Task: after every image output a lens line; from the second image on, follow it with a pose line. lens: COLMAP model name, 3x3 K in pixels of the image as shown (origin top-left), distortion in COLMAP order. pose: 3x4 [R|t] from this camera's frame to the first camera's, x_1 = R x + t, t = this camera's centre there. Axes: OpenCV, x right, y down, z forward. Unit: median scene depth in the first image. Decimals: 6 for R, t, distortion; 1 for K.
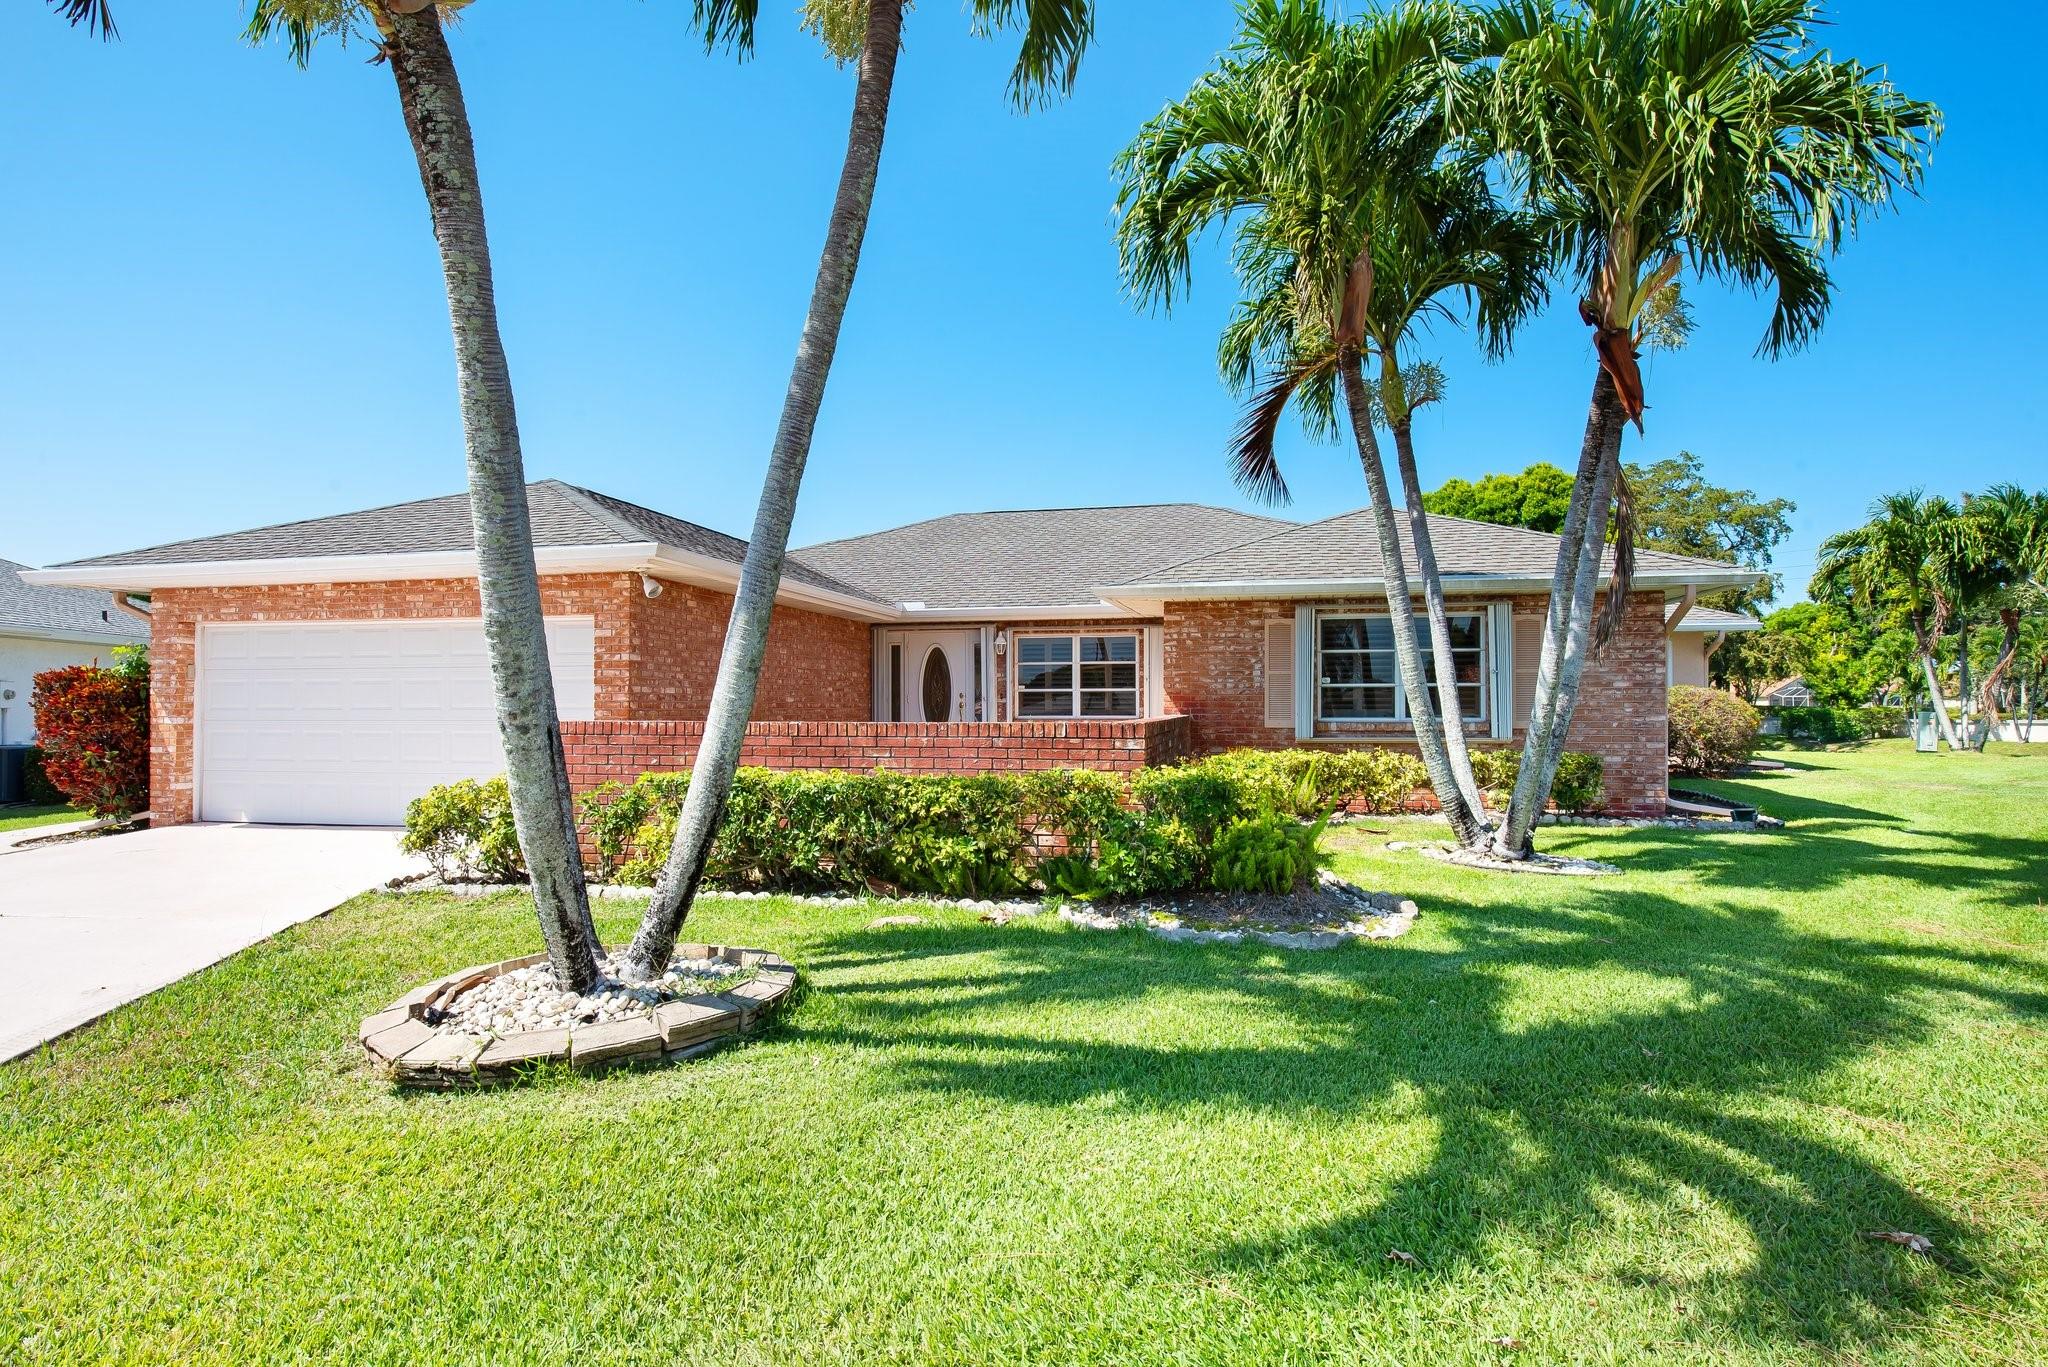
lens RADIAL K [[1098.1, 0, 1024.0], [0, 1098.1, 683.5], [0, 0, 1]] dist [0.000963, -0.000027]
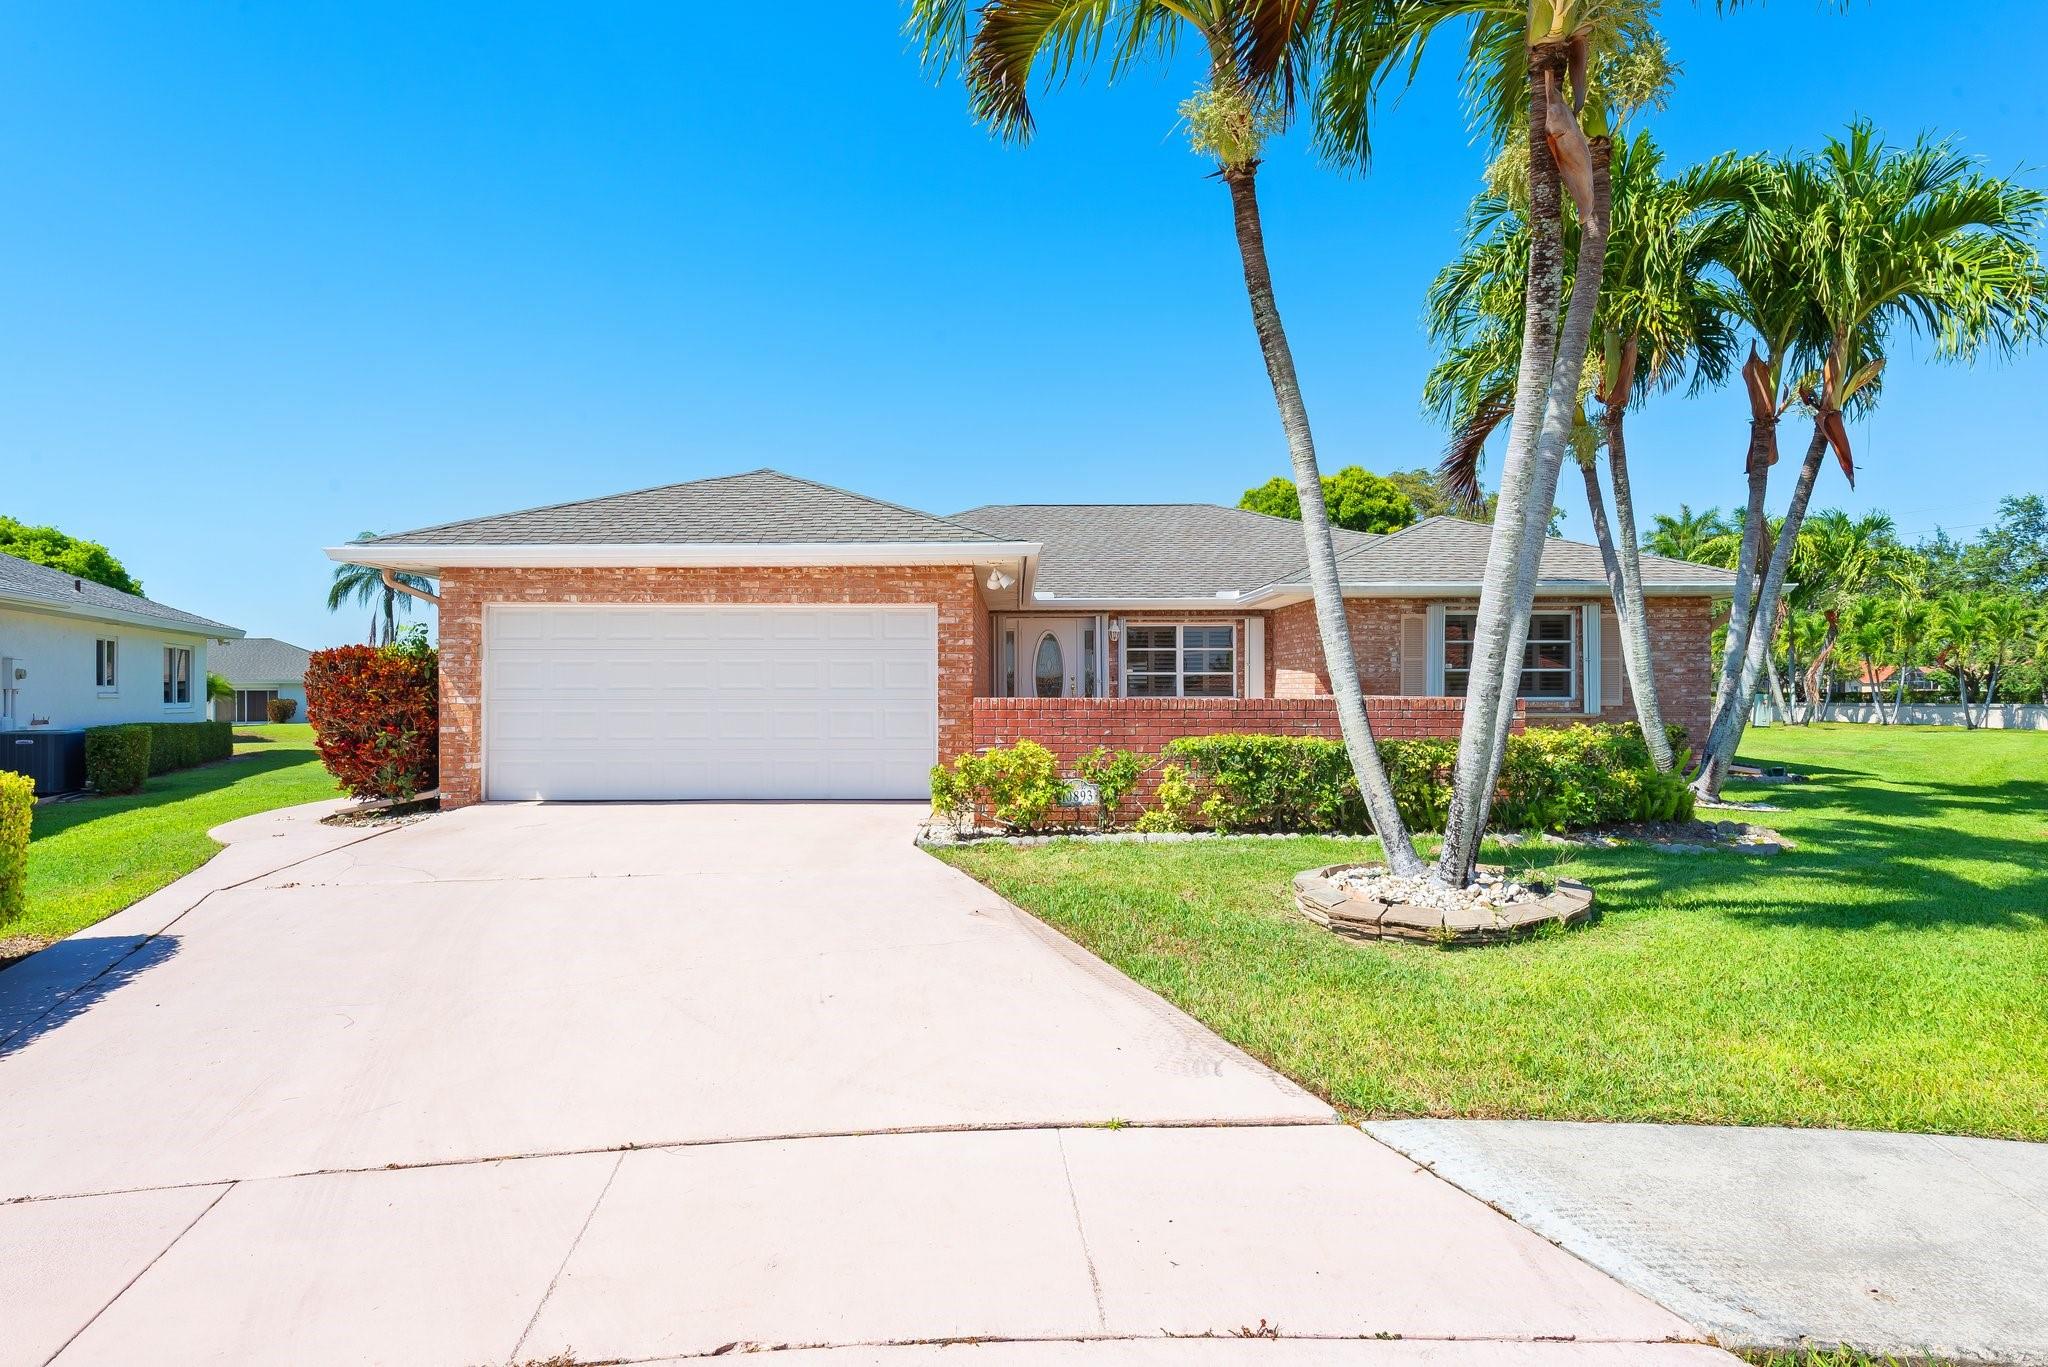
lens RADIAL K [[1124.2, 0, 1024.0], [0, 1124.2, 683.5], [0, 0, 1]] dist [0.035336, -0.001281]
pose [[0.976385, 0.001768, 0.216030, -0.497496], [-0.004863, 0.999893, 0.013798, 0.001699], [-0.215982, -0.014522, 0.976289, -0.114757]]
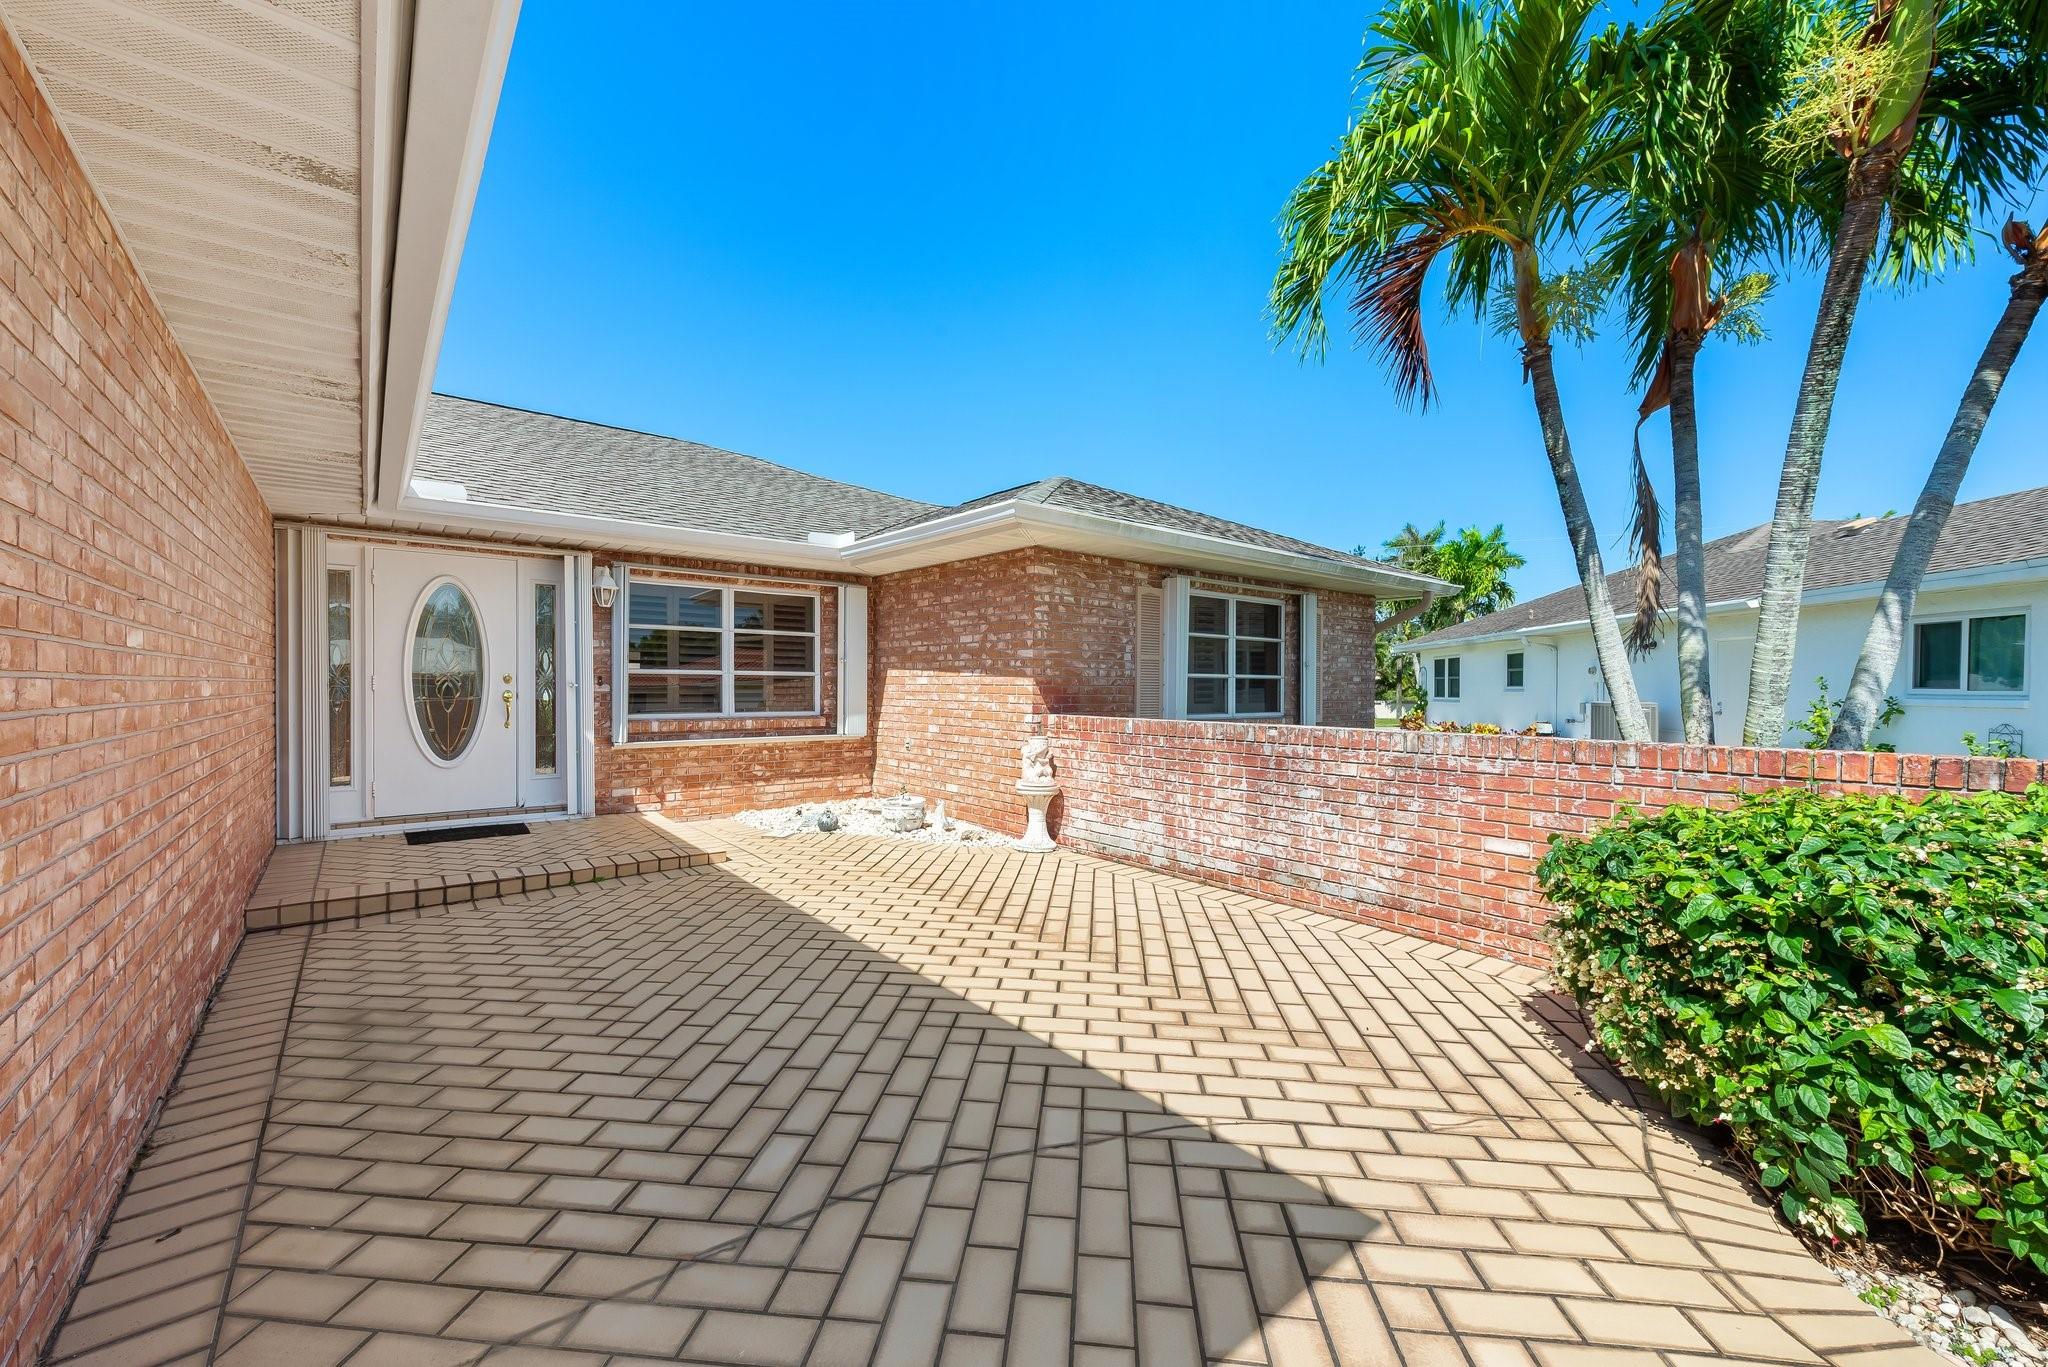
lens RADIAL K [[800.7, 0, 1024.0], [0, 800.7, 683.5], [0, 0, 1]] dist [0.000507, 0.000063]
pose [[0.627544, 0.008295, 0.778537, -0.291194], [-0.023020, 0.999704, 0.007903, 0.006594], [-0.778241, -0.022881, 0.627549, 0.805724]]
